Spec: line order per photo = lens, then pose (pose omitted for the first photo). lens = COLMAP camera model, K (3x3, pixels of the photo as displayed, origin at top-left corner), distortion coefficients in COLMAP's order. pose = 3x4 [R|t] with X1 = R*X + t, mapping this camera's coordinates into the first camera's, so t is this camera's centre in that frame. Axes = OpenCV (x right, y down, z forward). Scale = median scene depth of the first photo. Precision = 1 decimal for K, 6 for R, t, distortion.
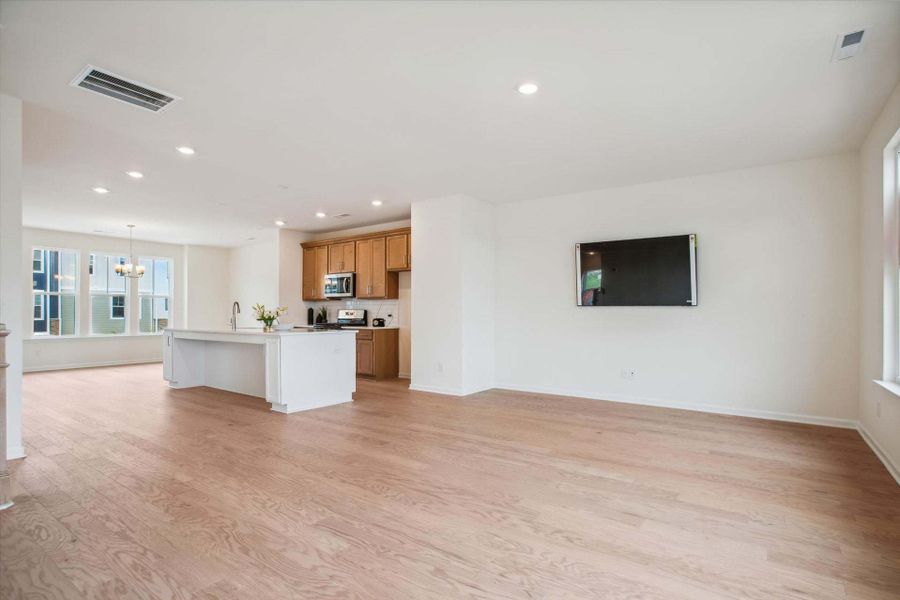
lens RADIAL K [[464.6, 0, 461.5], [0, 464.6, 315.7], [0, 0, 1]] dist [-0.044669, 0.028027]
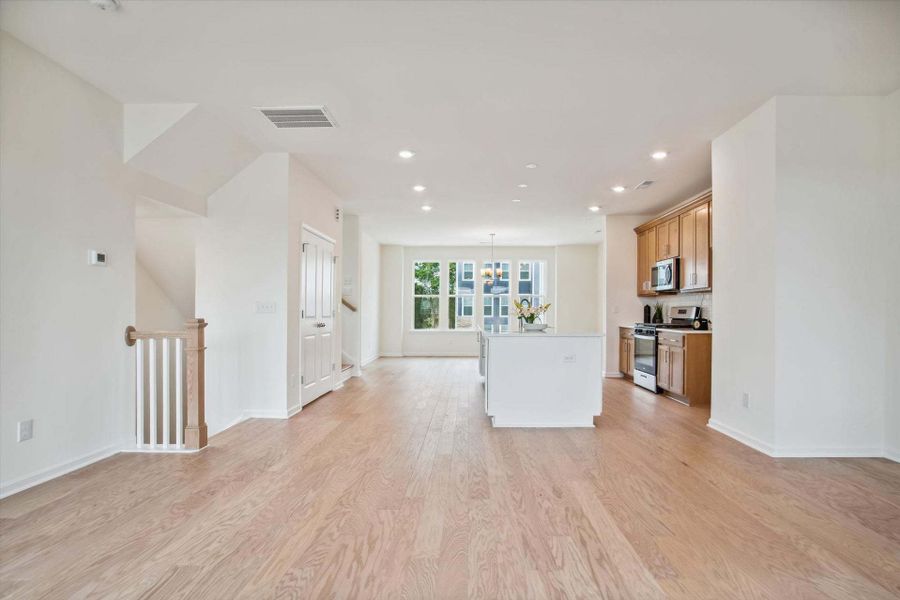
lens RADIAL K [[464.6, 0, 461.5], [0, 464.6, 315.7], [0, 0, 1]] dist [-0.044669, 0.028027]
pose [[0.562611, 0.006385, -0.826697, 0.386414], [-0.003923, 0.999980, 0.005053, -0.000394], [0.826713, 0.000400, 0.562624, 0.582621]]
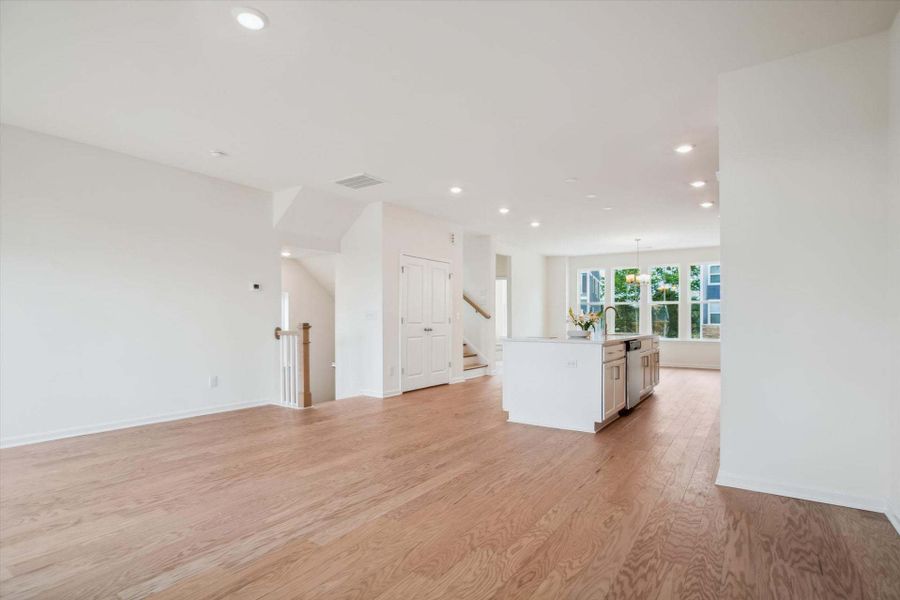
lens RADIAL K [[457.9, 0, 450.1], [0, 457.9, 318.6], [0, 0, 1]] dist [-0.057147, 0.026636]
pose [[0.010663, -0.002268, -0.999941, 0.743172], [-0.007415, 0.999970, -0.002347, -0.001007], [0.999916, 0.007440, 0.010646, 1.102783]]
